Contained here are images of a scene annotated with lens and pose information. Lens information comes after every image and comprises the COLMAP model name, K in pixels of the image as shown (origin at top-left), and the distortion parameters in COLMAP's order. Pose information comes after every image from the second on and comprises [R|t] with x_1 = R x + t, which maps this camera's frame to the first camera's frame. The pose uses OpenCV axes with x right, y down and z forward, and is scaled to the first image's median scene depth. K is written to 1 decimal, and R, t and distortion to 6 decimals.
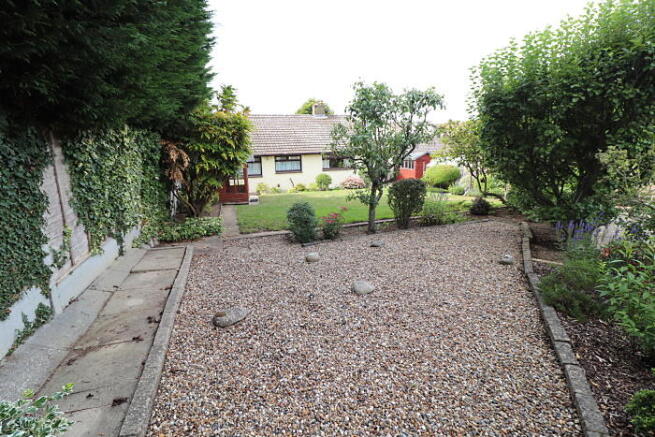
lens RADIAL K [[306.7, 0, 327.5], [0, 306.7, 218.5], [0, 0, 1]] dist [0.002459, 0.000211]
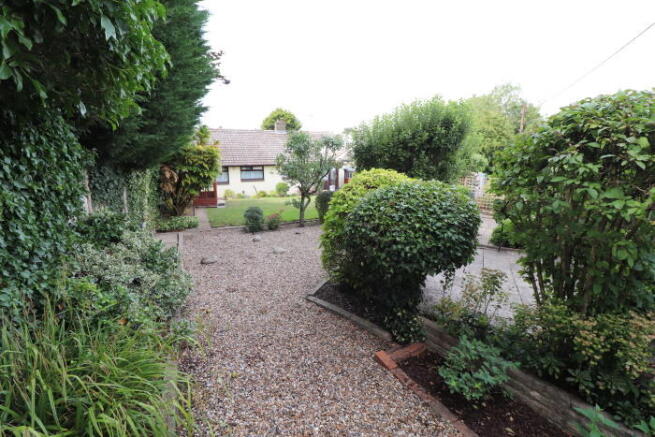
lens RADIAL K [[306.7, 0, 327.5], [0, 306.7, 218.5], [0, 0, 1]] dist [0.002459, 0.000211]
pose [[0.995280, 0.006239, 0.096844, 0.113423], [-0.004785, 0.999872, -0.015249, 0.025403], [-0.096927, 0.014714, 0.995183, -0.468769]]
